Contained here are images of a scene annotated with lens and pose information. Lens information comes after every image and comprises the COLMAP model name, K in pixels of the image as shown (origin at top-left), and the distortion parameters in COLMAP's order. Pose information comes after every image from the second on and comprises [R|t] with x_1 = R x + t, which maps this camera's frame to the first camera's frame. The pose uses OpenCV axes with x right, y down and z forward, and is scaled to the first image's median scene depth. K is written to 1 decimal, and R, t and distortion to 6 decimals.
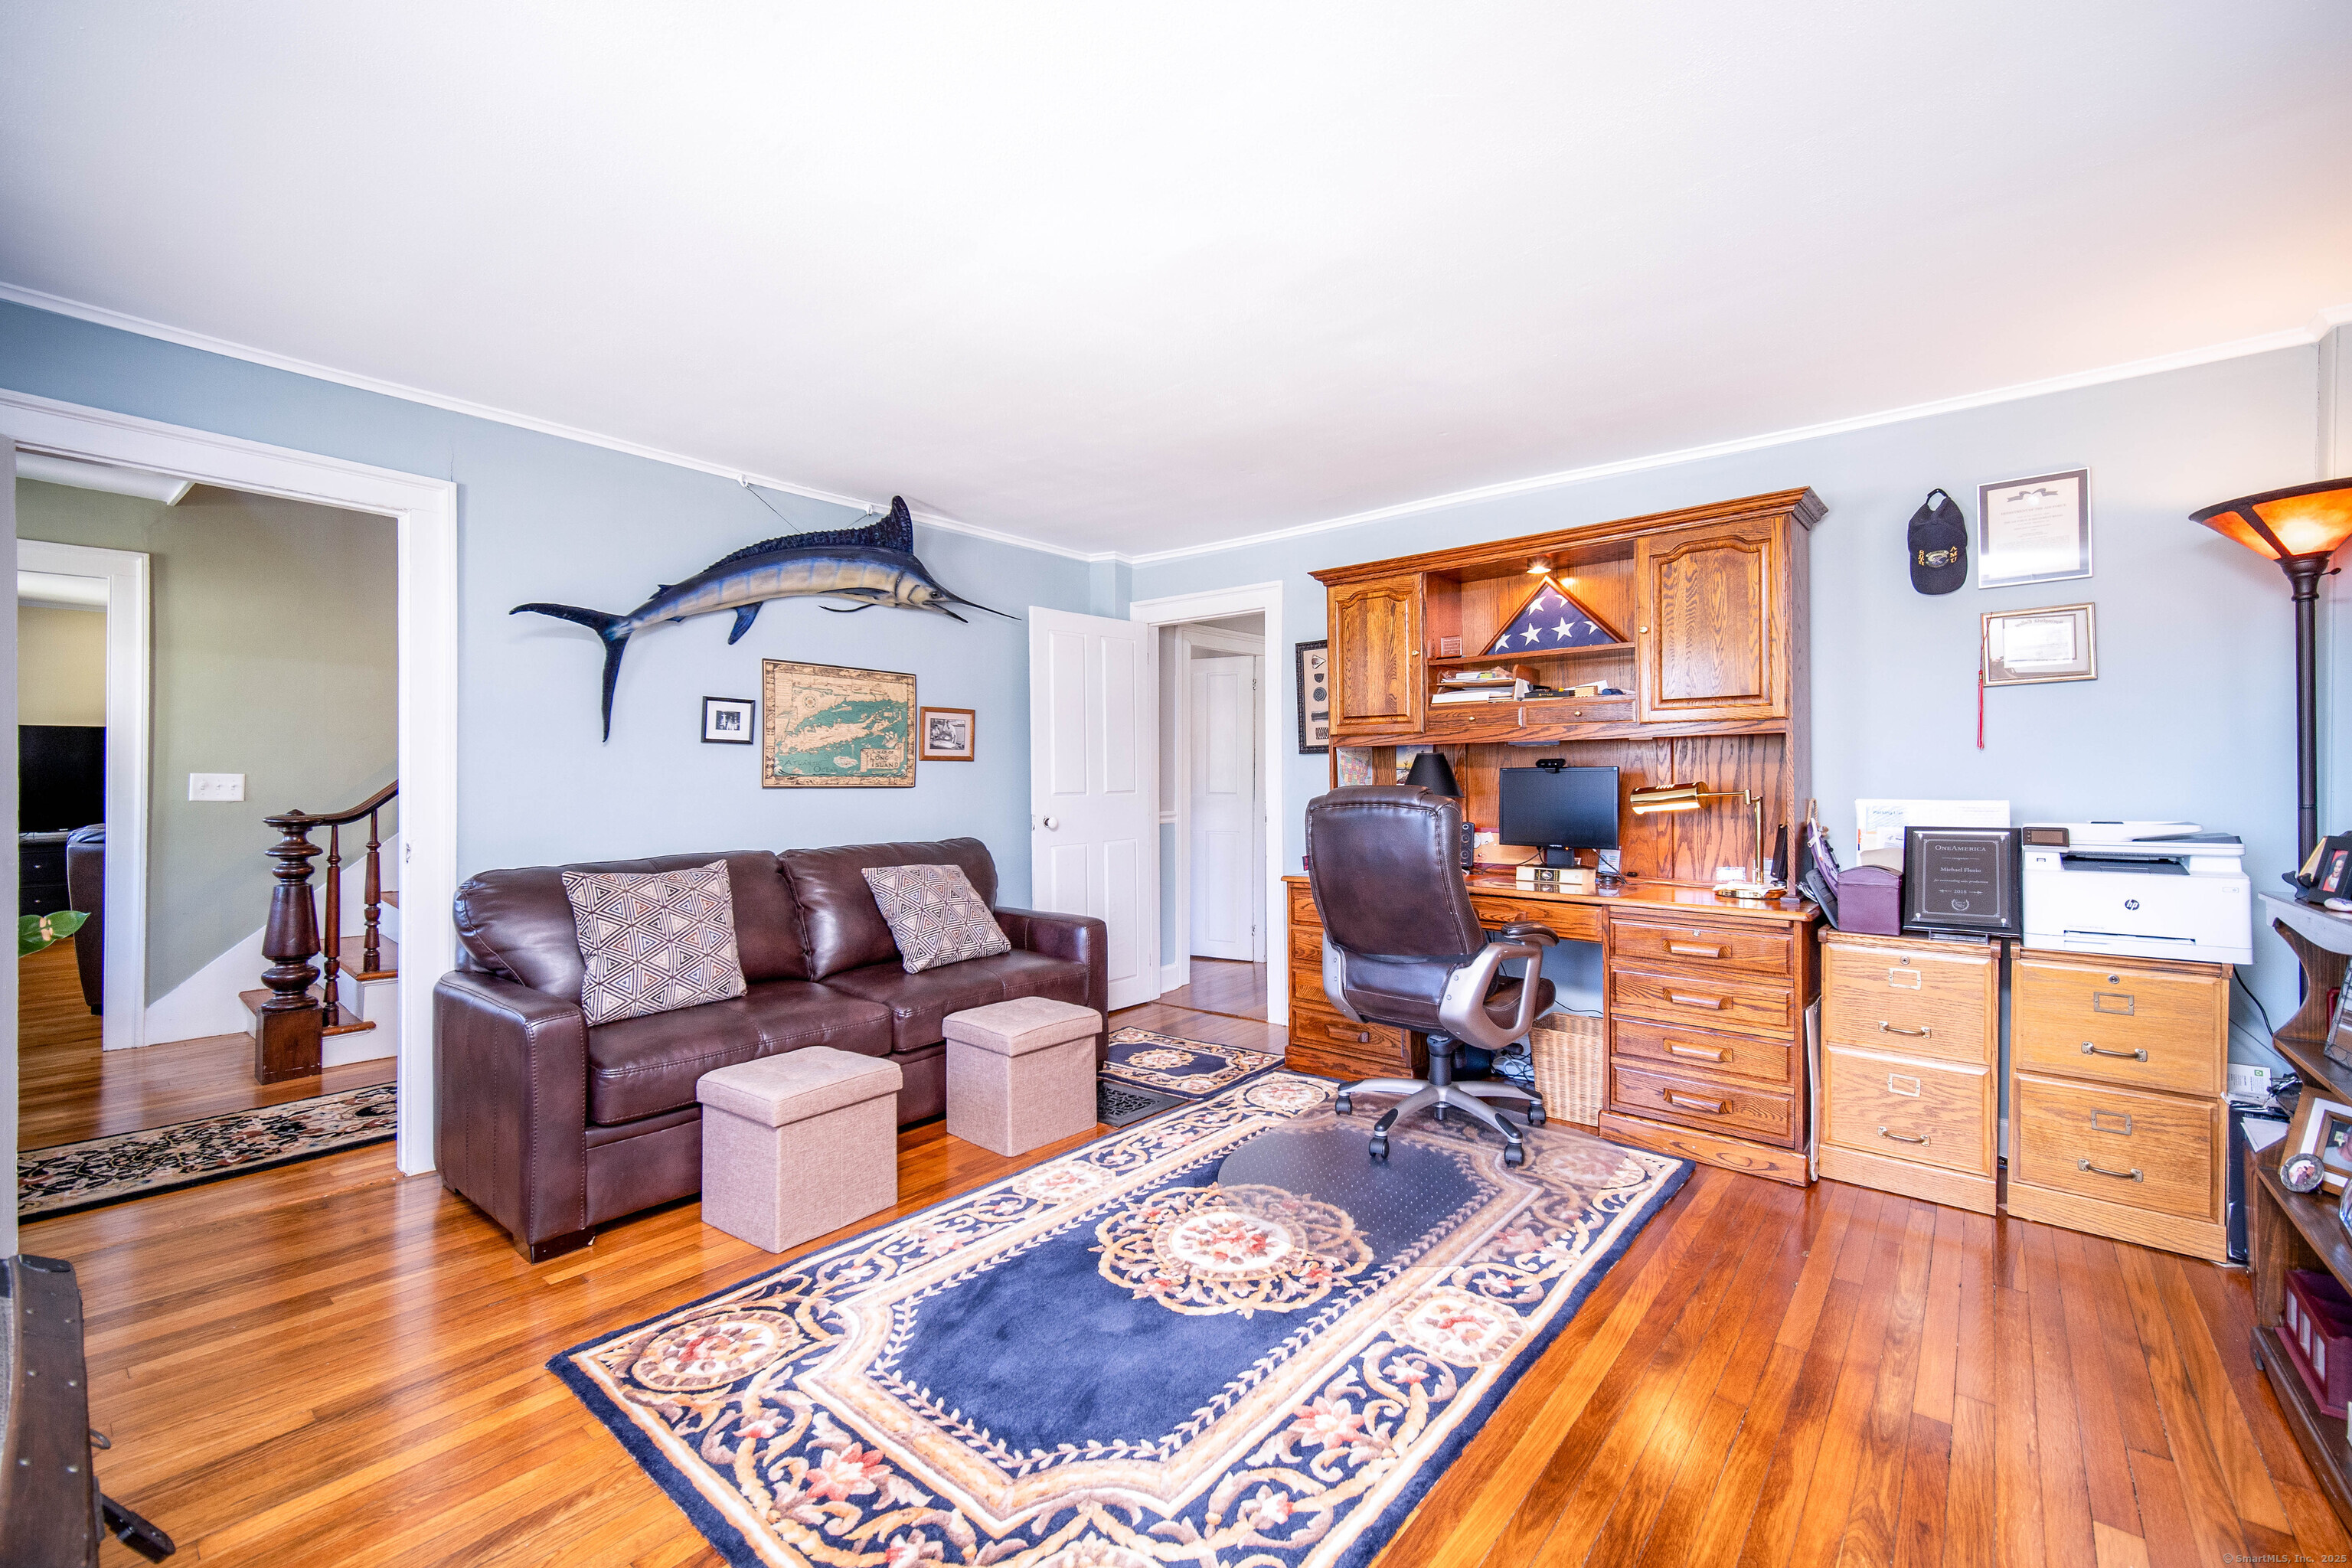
lens RADIAL K [[967.2, 0, 1192.1], [0, 967.2, 776.5], [0, 0, 1]] dist [0.001588, 0.000346]
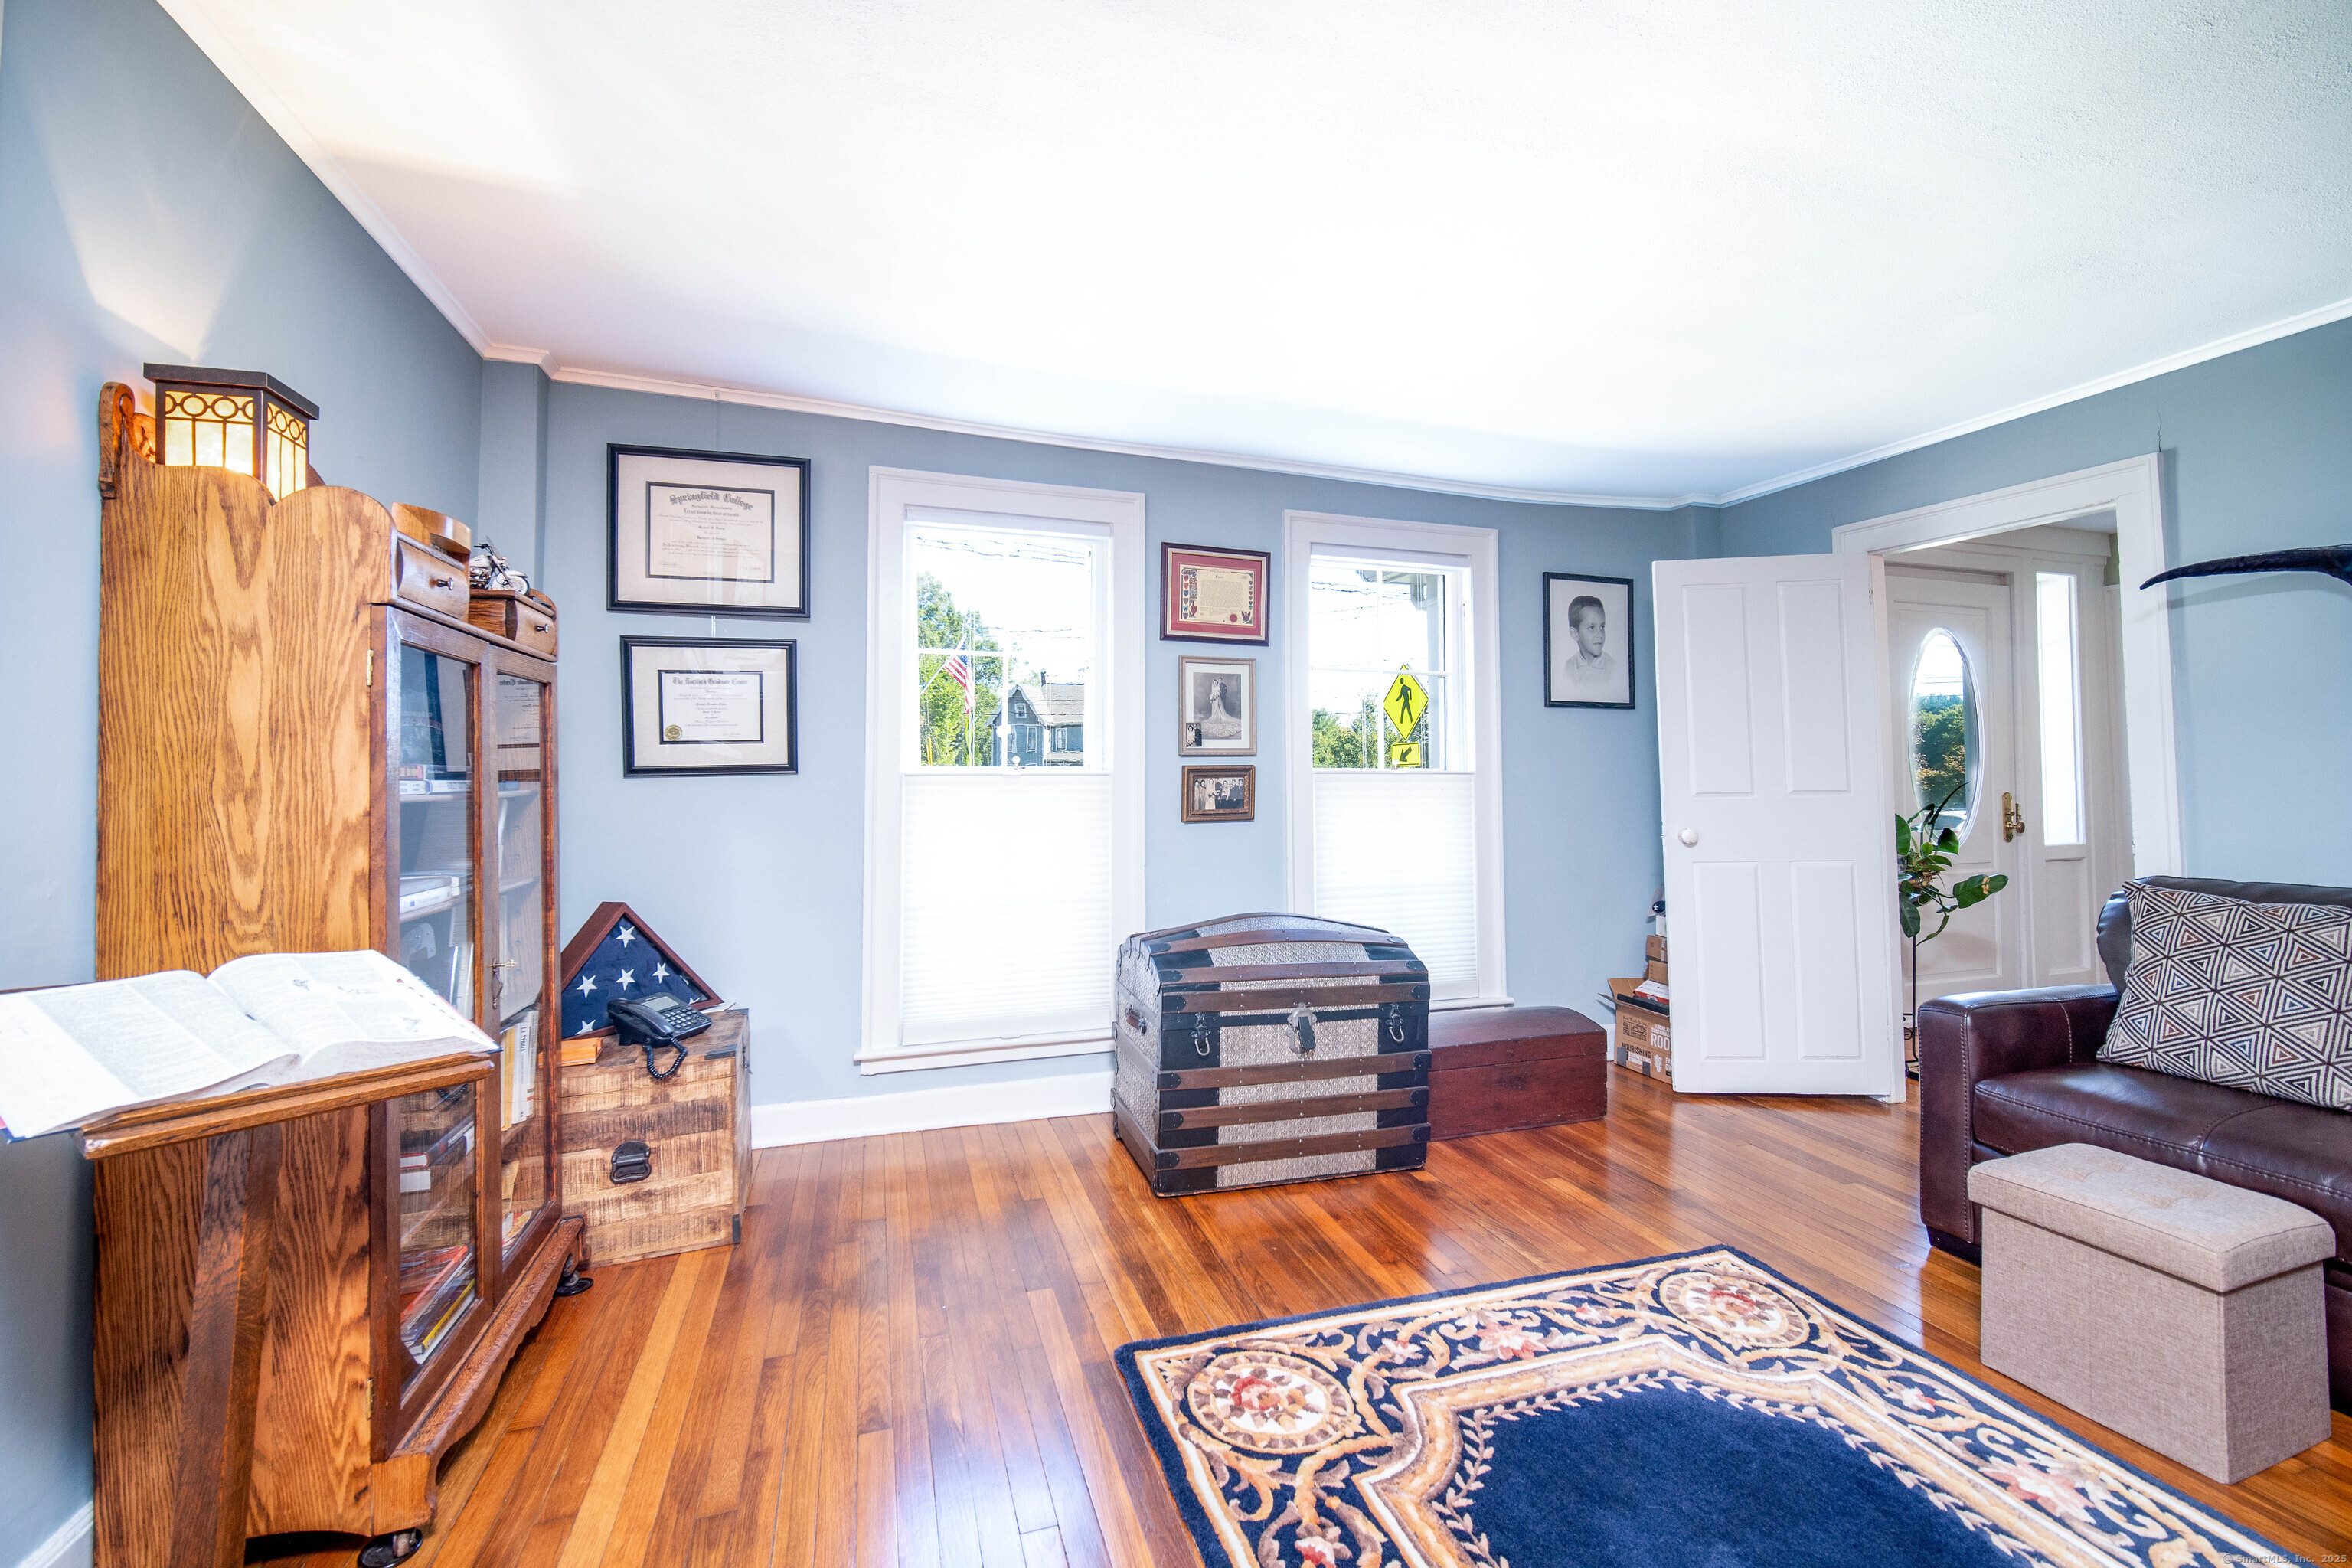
lens RADIAL K [[967.2, 0, 1182.0], [0, 967.2, 774.8], [0, 0, 1]] dist [0.001588, 0.000346]
pose [[-0.530508, -0.002162, -0.847677, 0.829083], [0.002019, 0.999991, -0.003814, 0.020640], [0.847677, -0.003735, -0.530499, 1.223790]]
